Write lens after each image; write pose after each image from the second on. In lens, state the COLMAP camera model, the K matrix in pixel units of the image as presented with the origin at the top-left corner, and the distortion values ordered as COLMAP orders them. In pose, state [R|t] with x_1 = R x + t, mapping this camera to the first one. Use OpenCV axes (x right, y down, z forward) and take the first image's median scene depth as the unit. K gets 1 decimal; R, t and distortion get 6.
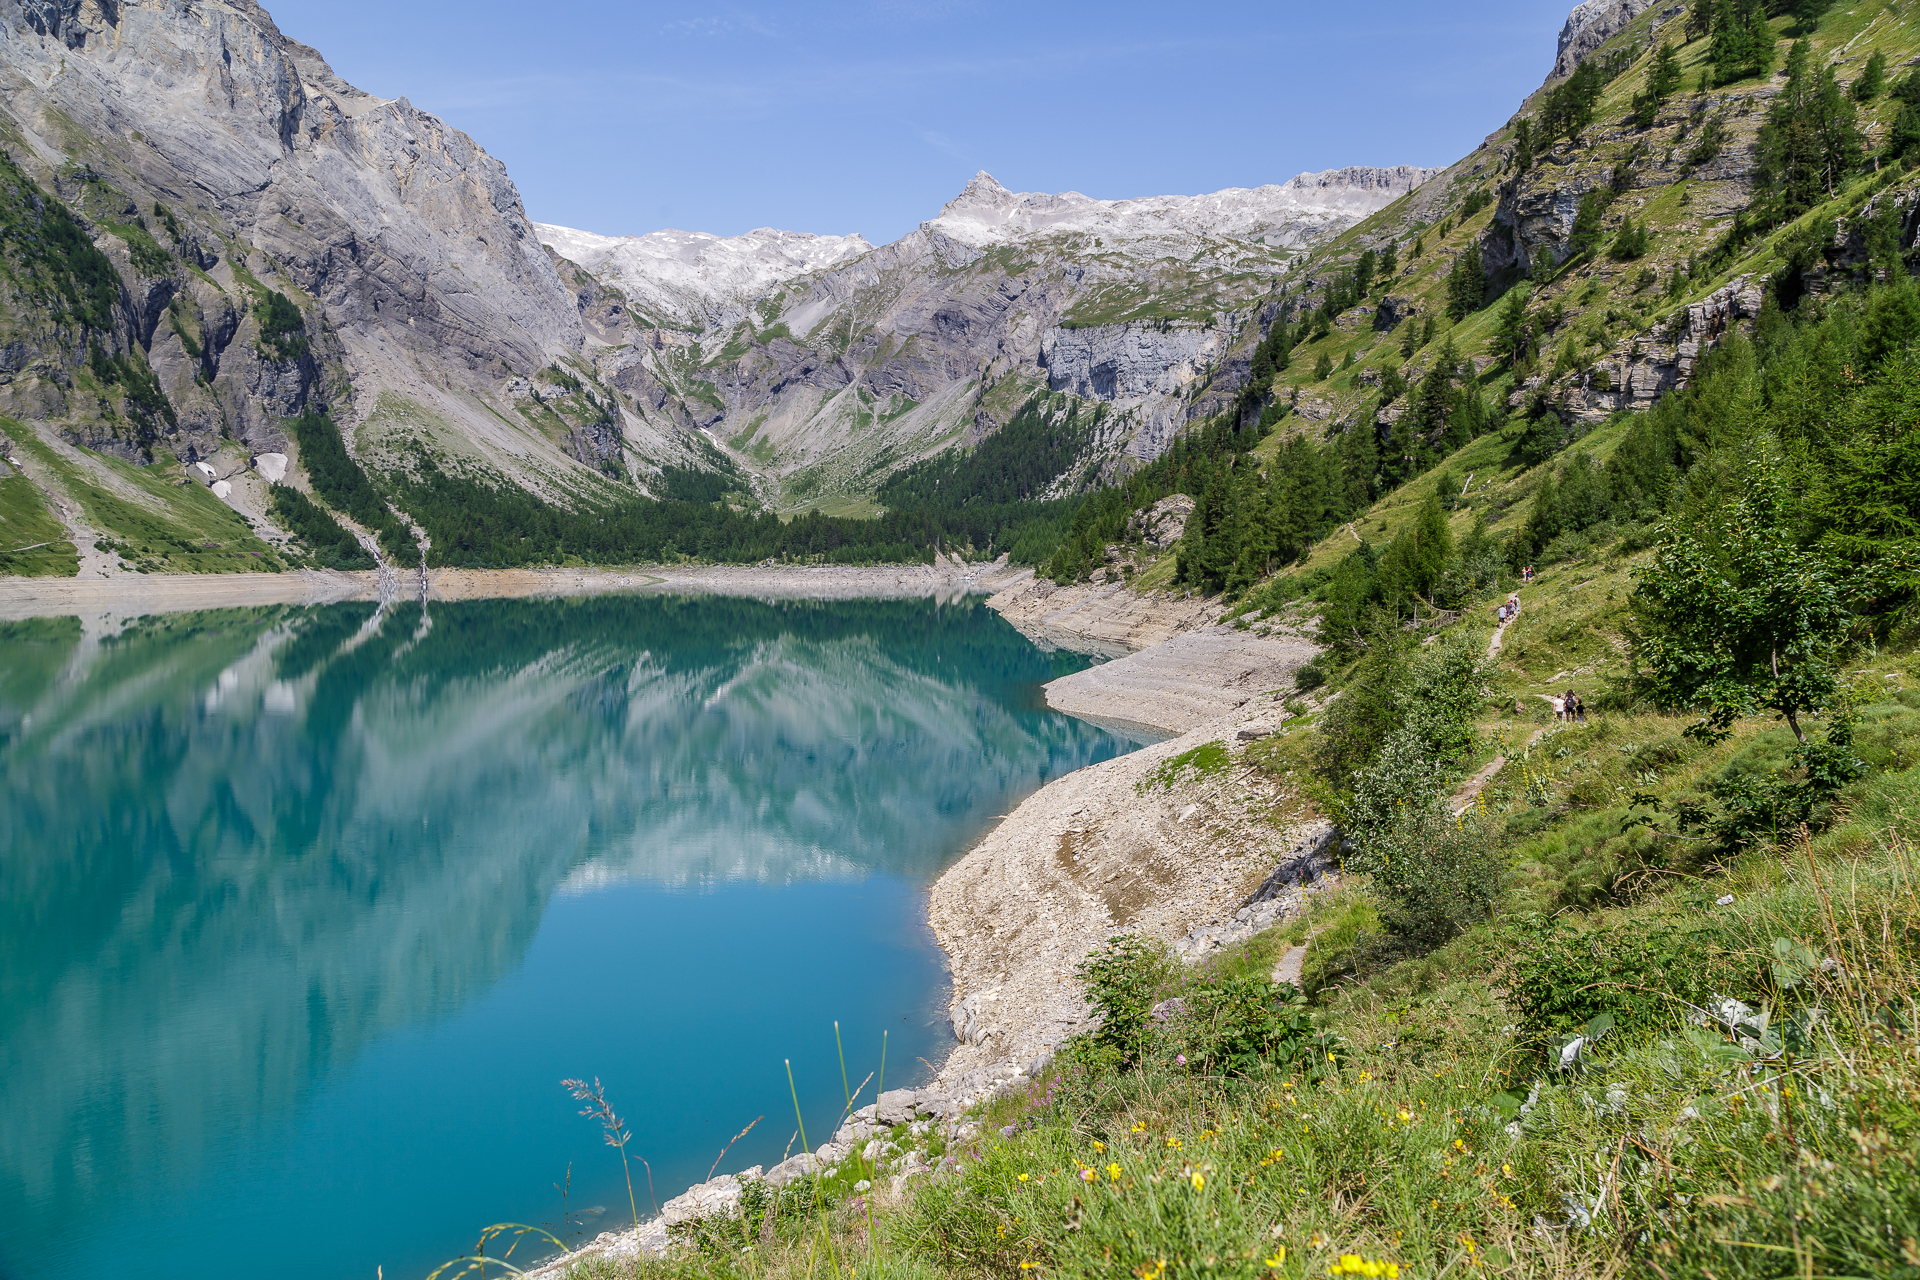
lens RADIAL K [[1371.9, 0, 960.0], [0, 1371.9, 640.0], [0, 0, 1]] dist [-0.035779, 0.019502]
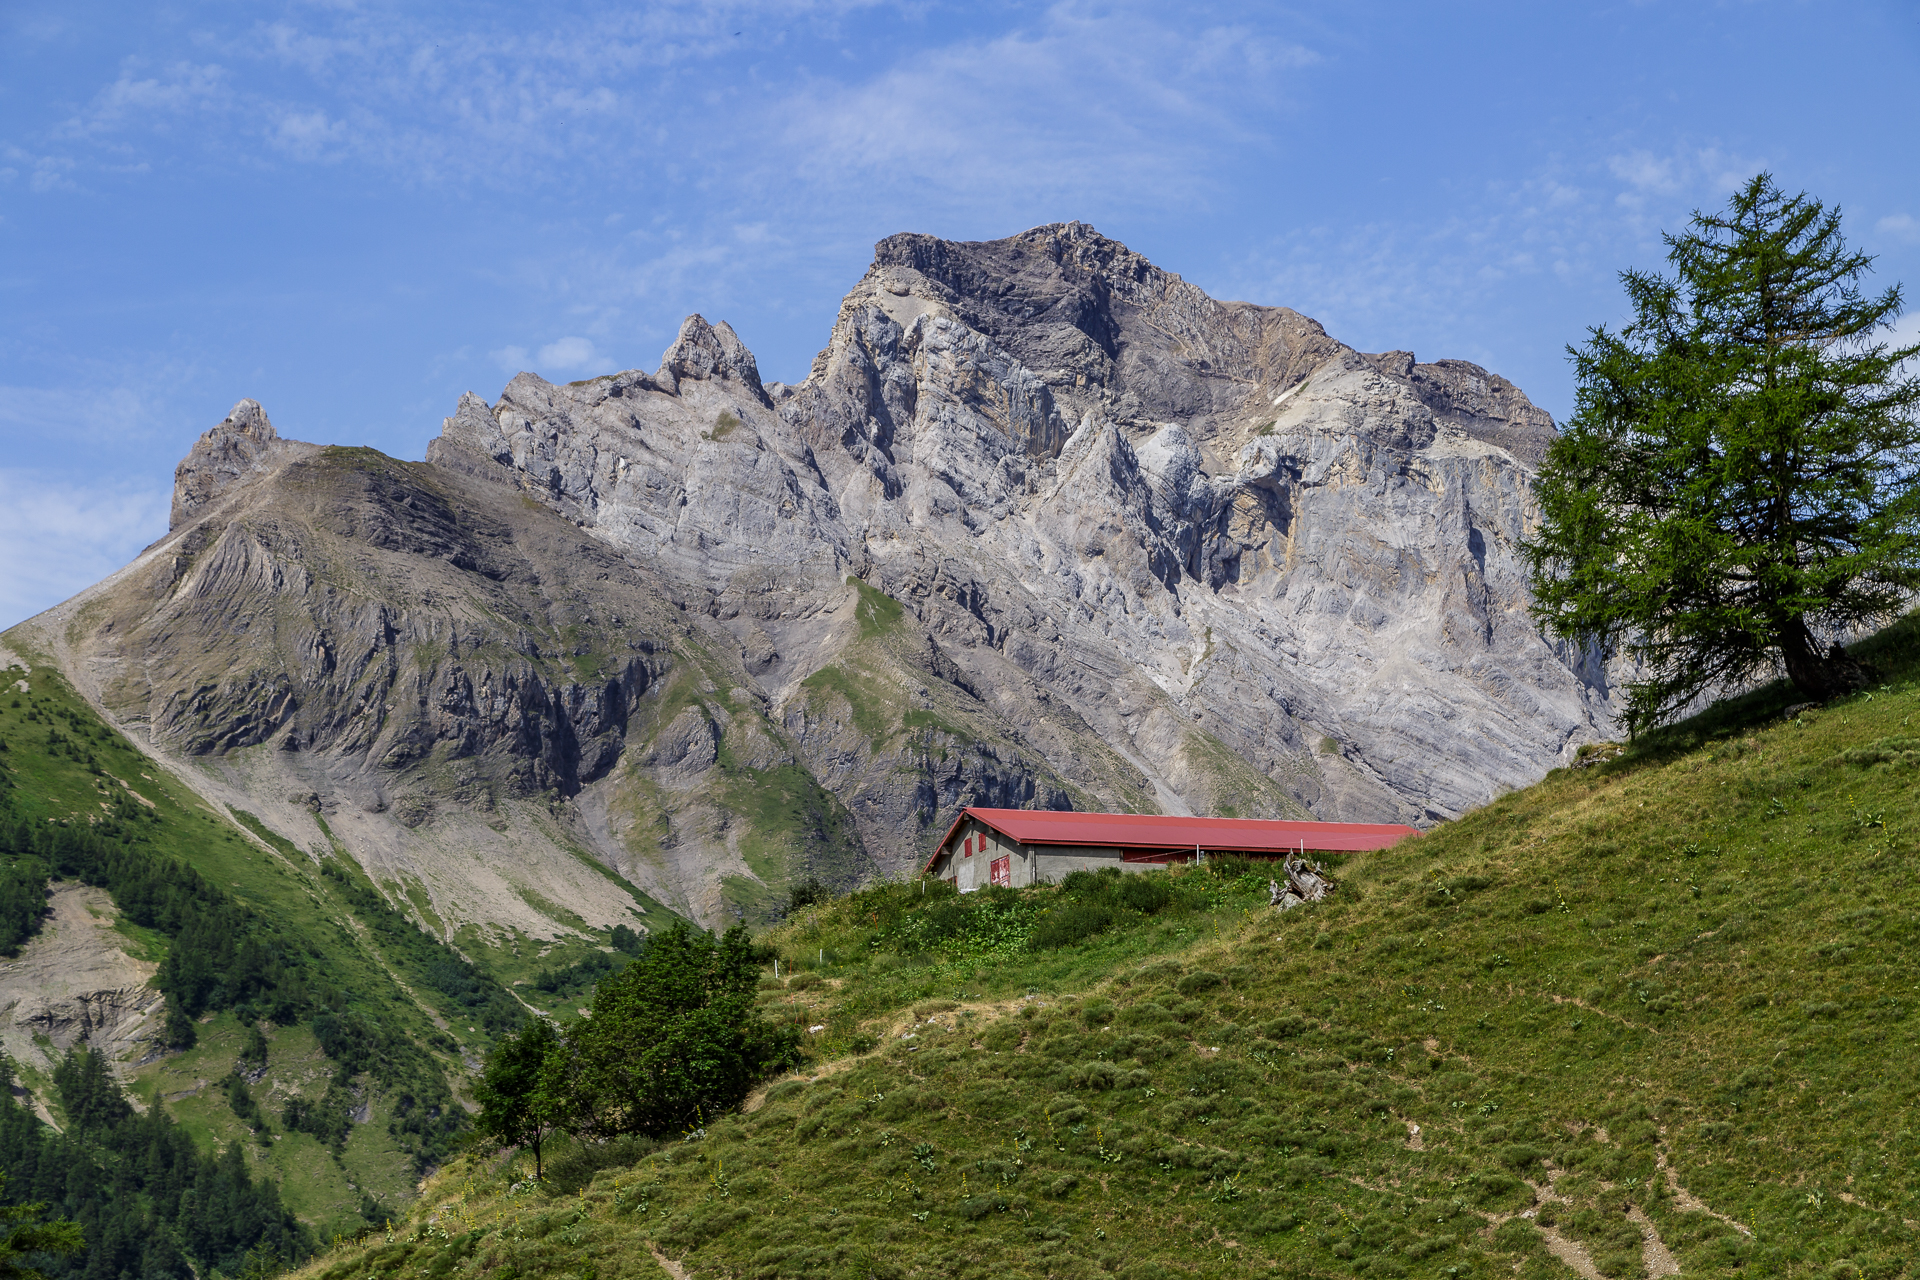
lens RADIAL K [[3738.5, 0, 960.0], [0, 3738.5, 640.0], [0, 0, 1]] dist [0.025807, 0.033721]
pose [[0.802776, -0.154510, -0.575914, 0.107240], [-0.009185, 0.962525, -0.271036, -0.014136], [0.596210, 0.222870, 0.771273, -0.191908]]
